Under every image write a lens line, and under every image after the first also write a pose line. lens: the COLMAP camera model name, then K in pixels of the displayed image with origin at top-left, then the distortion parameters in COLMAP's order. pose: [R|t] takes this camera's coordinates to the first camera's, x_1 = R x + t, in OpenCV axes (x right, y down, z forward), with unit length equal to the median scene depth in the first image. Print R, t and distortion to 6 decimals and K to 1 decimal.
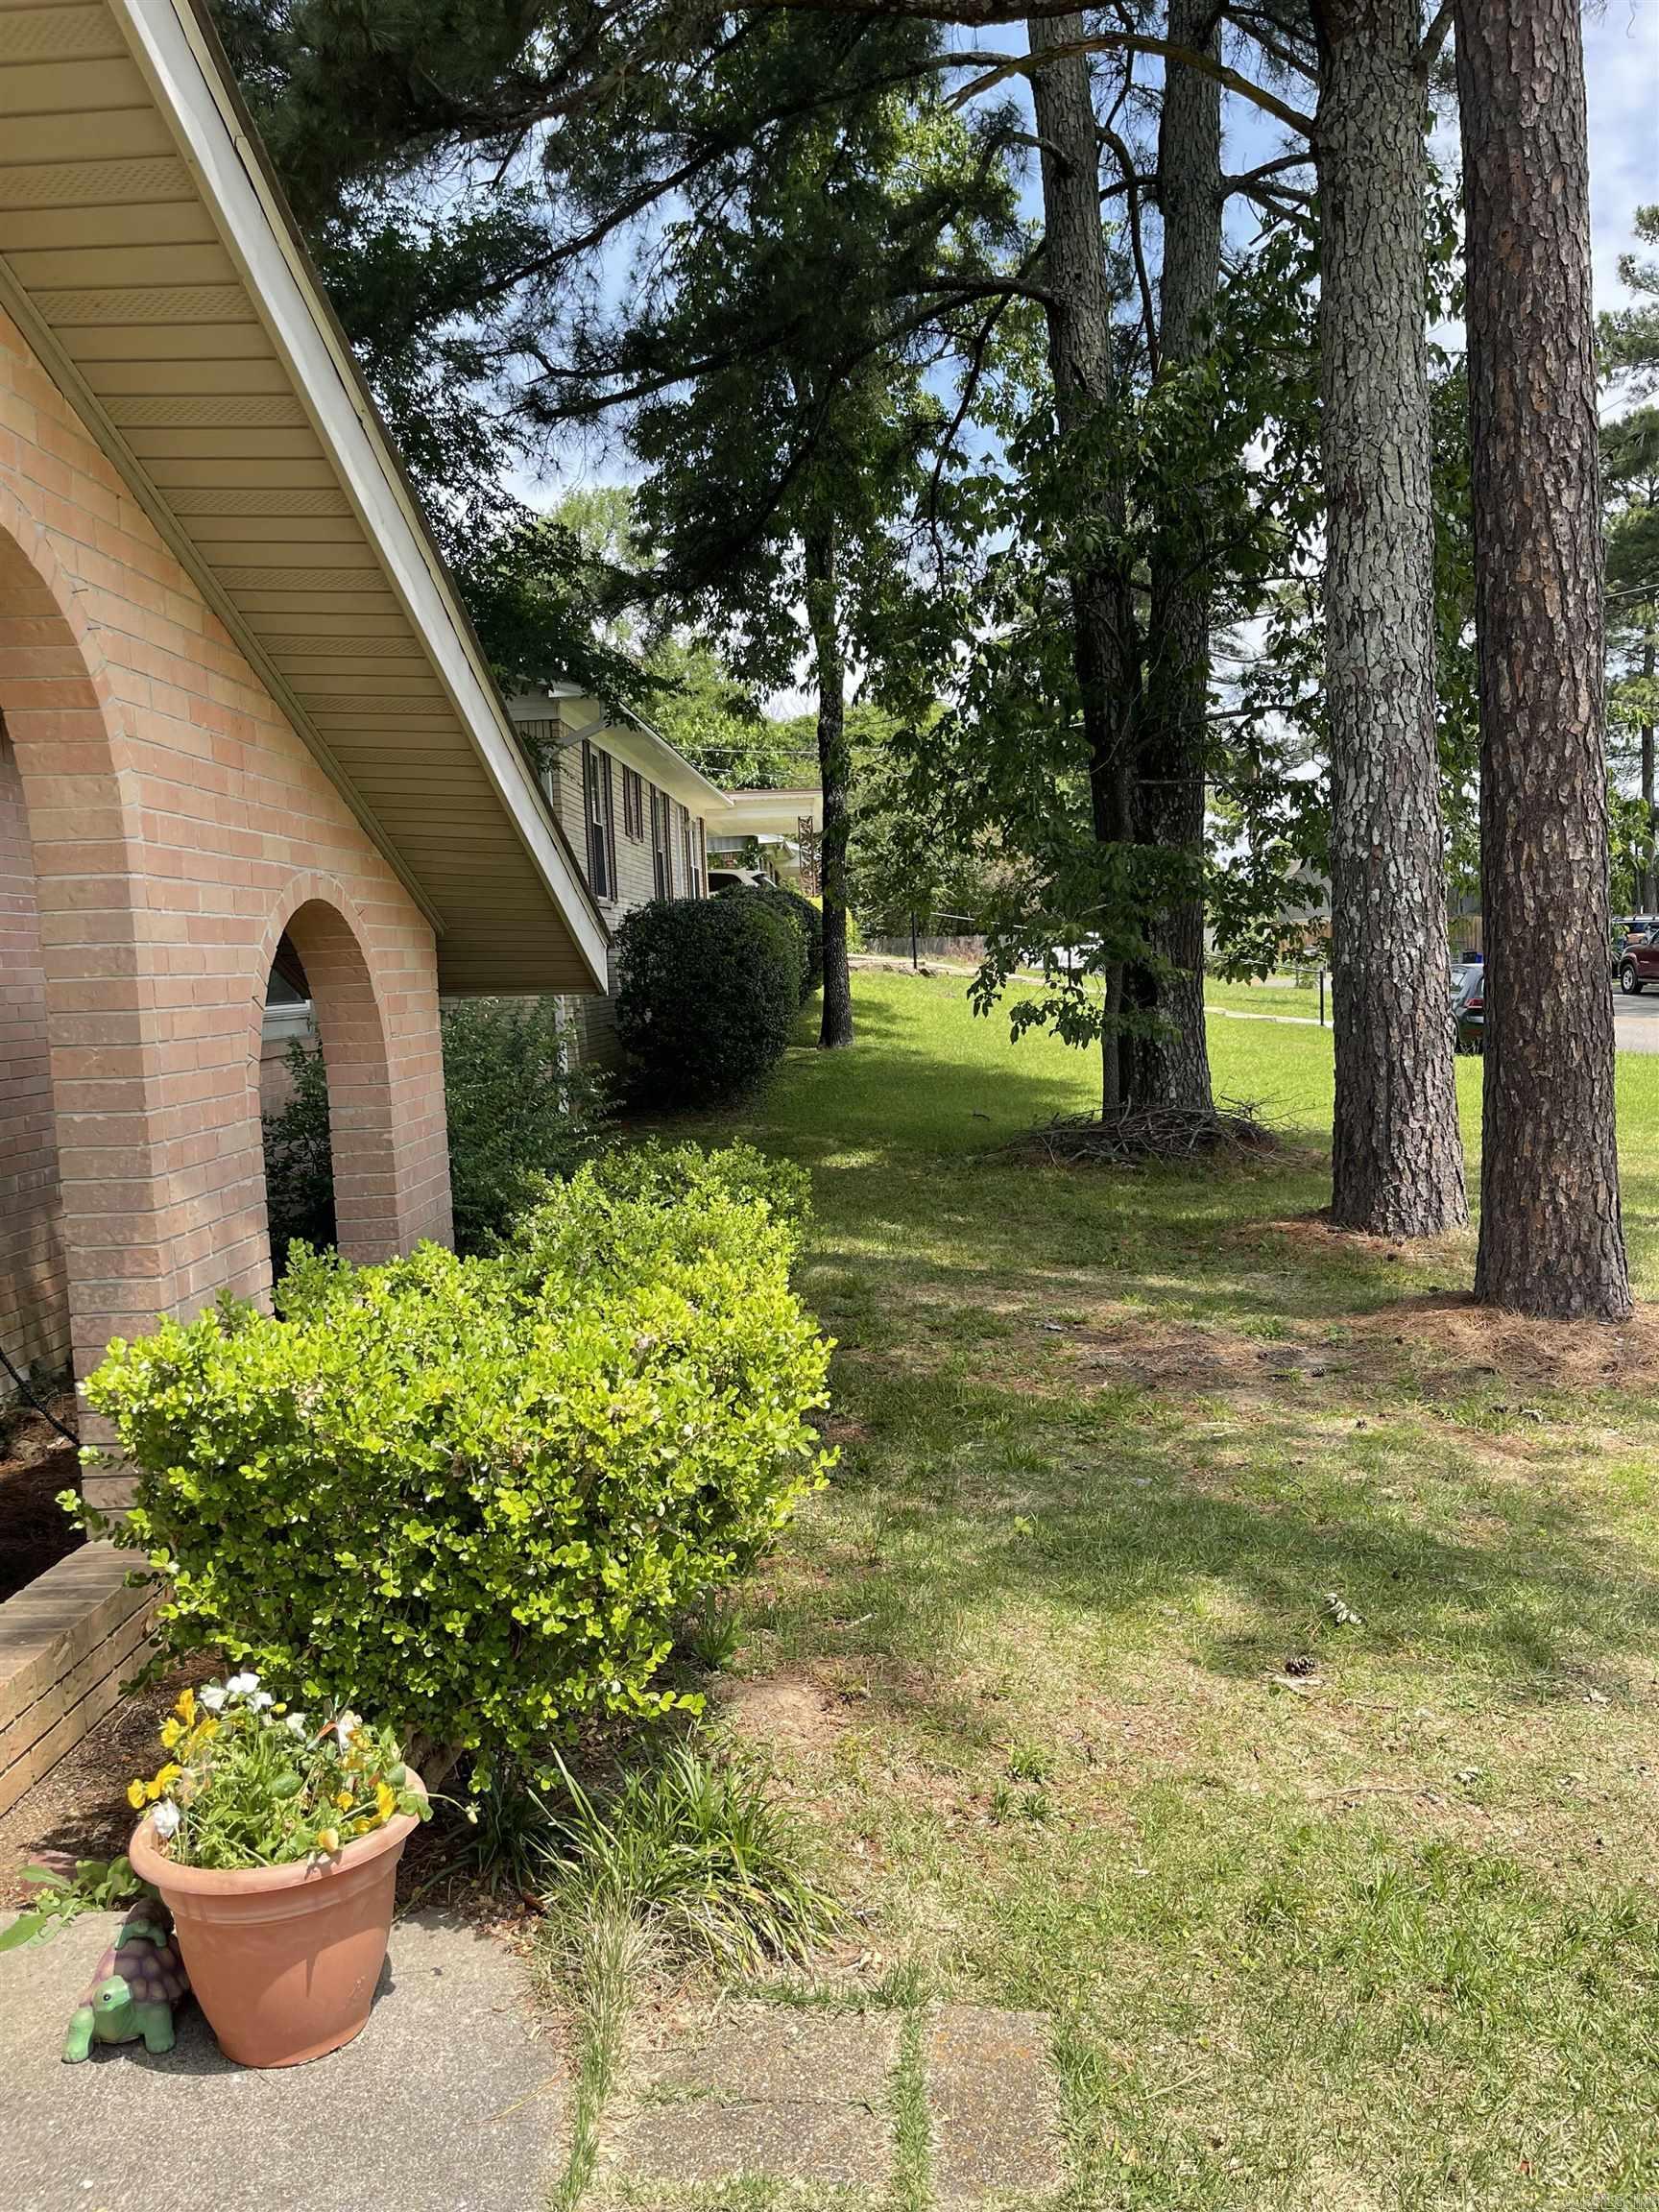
lens RADIAL K [[1719.7, 0, 811.7], [0, 1719.7, 1094.8], [0, 0, 1]] dist [0.062325, 0.003859]
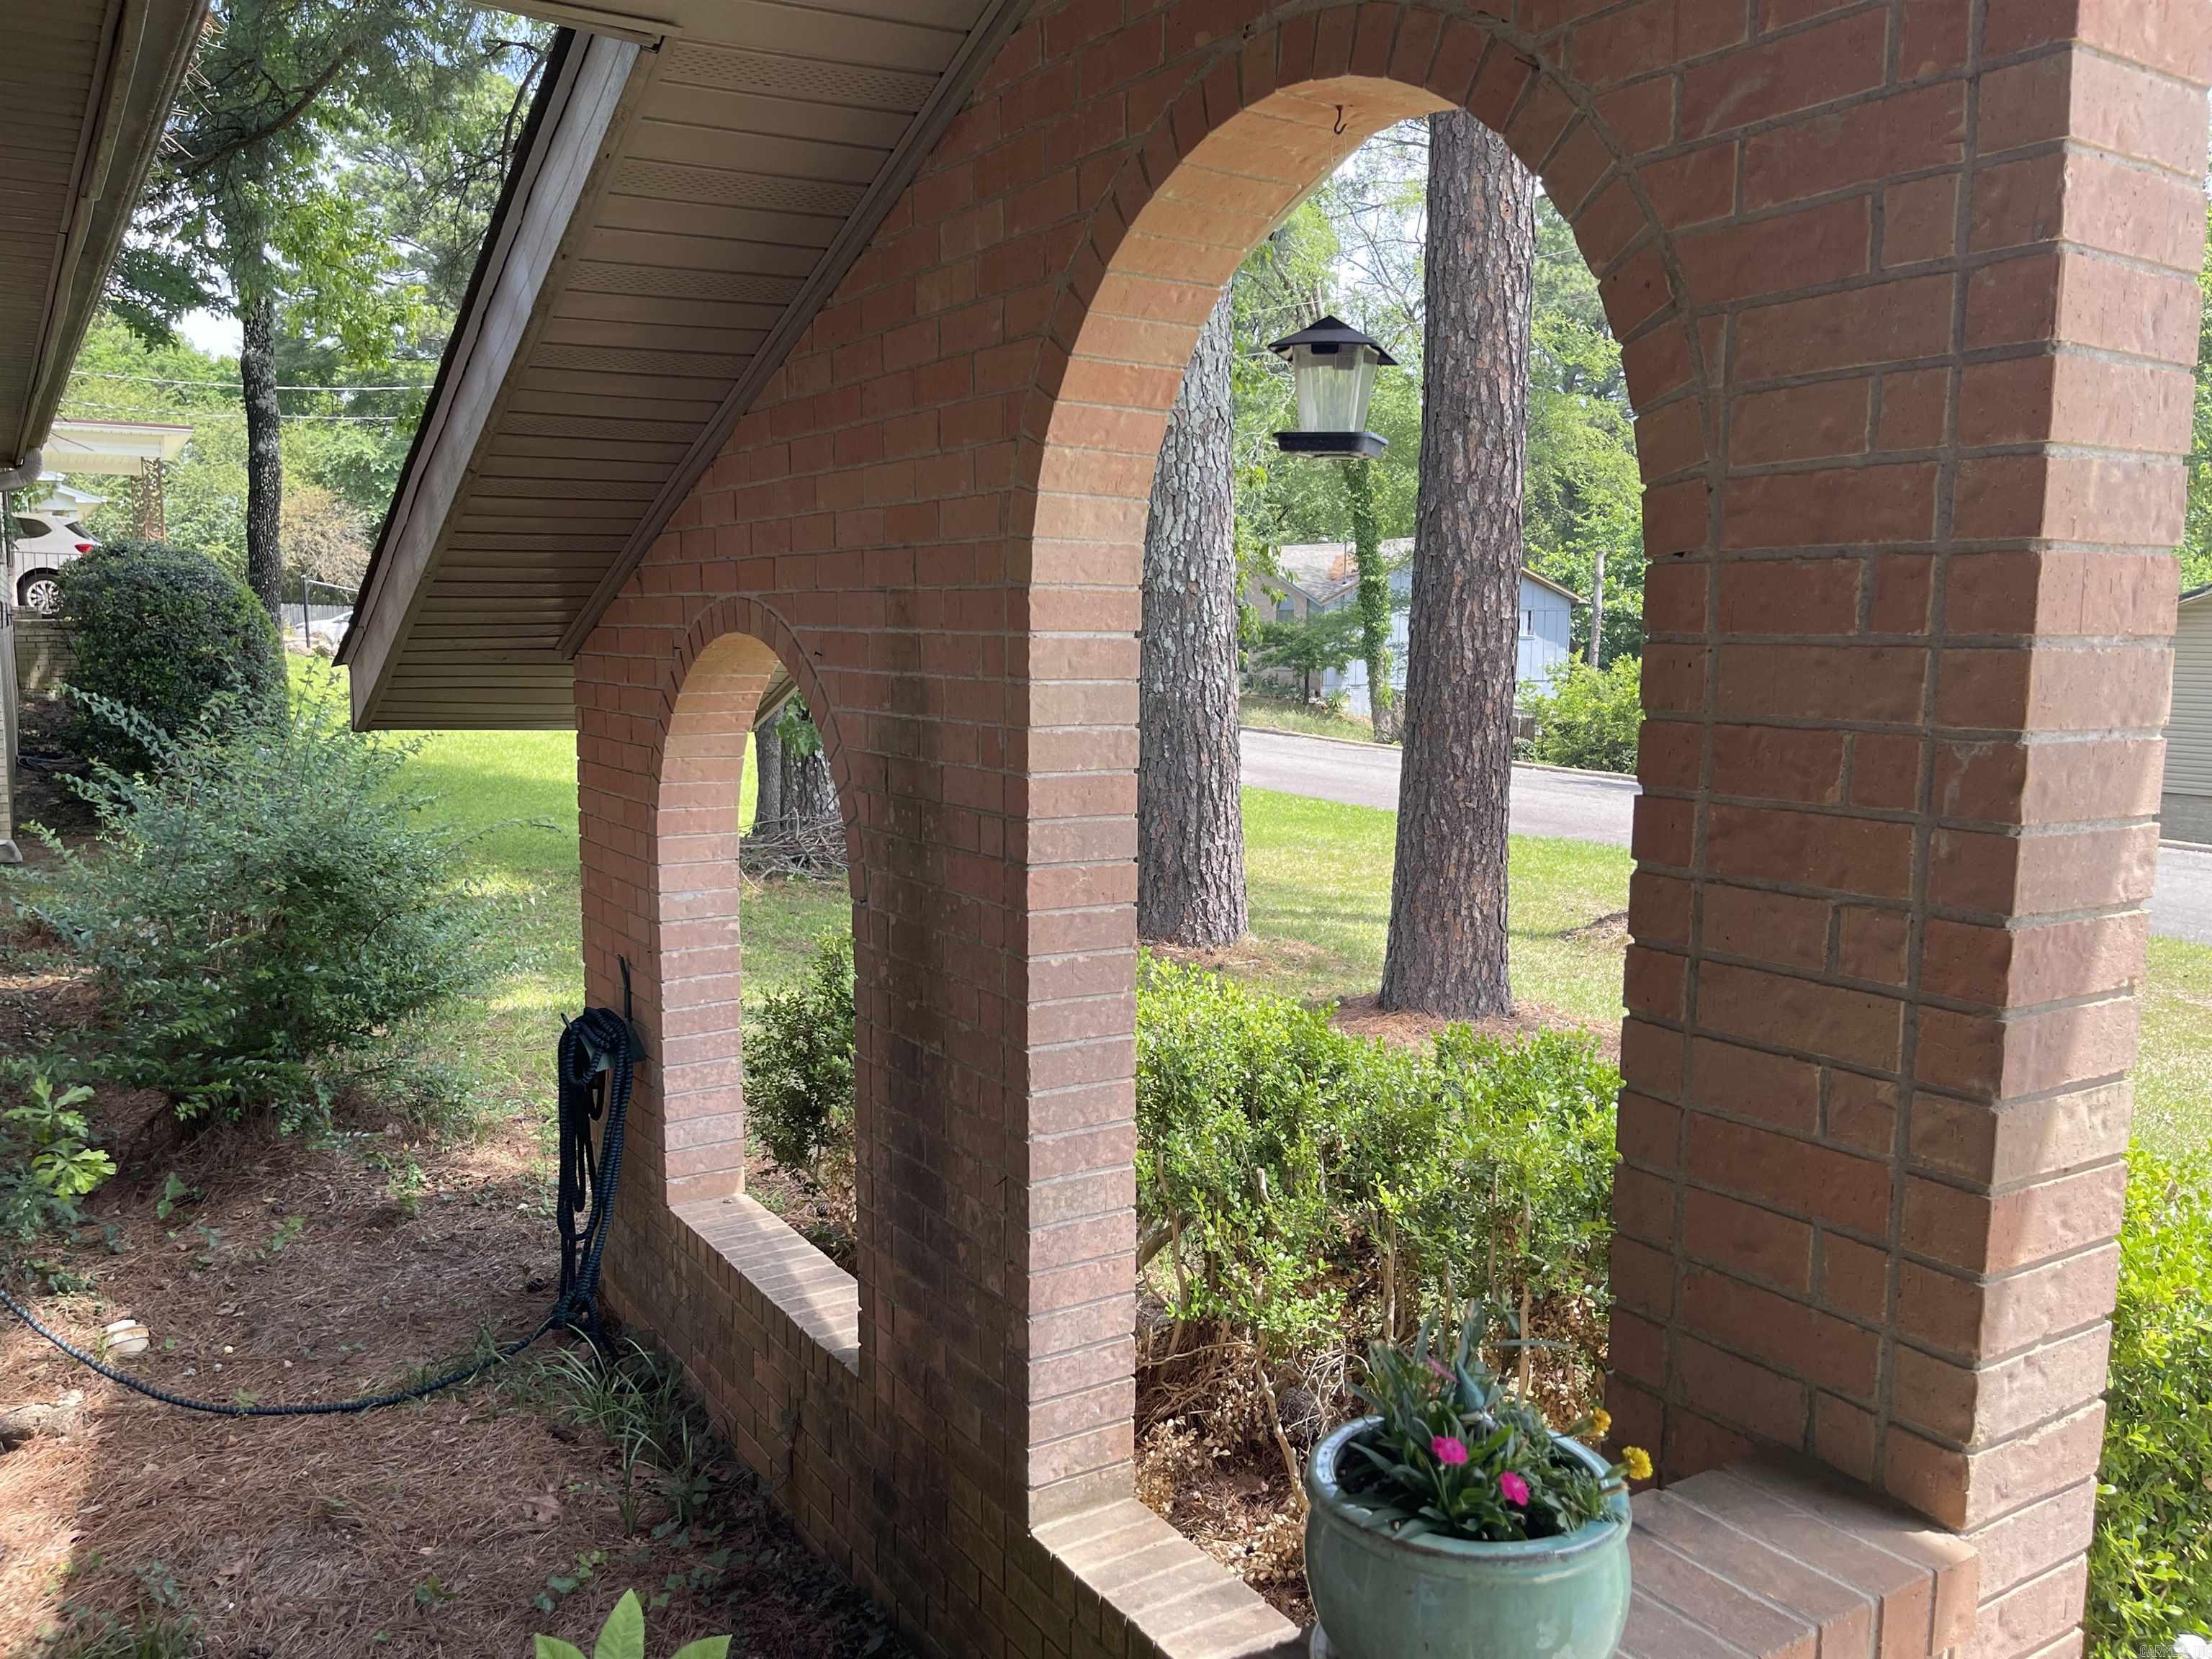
lens RADIAL K [[1719.7, 0, 1106.0], [0, 1719.7, 829.5], [0, 0, 1]] dist [0.062325, 0.003859]
pose [[0.836728, -0.022274, 0.547165, -0.390290], [0.006856, 0.999520, 0.030206, -0.031228], [-0.547575, -0.021523, 0.836480, 0.185056]]
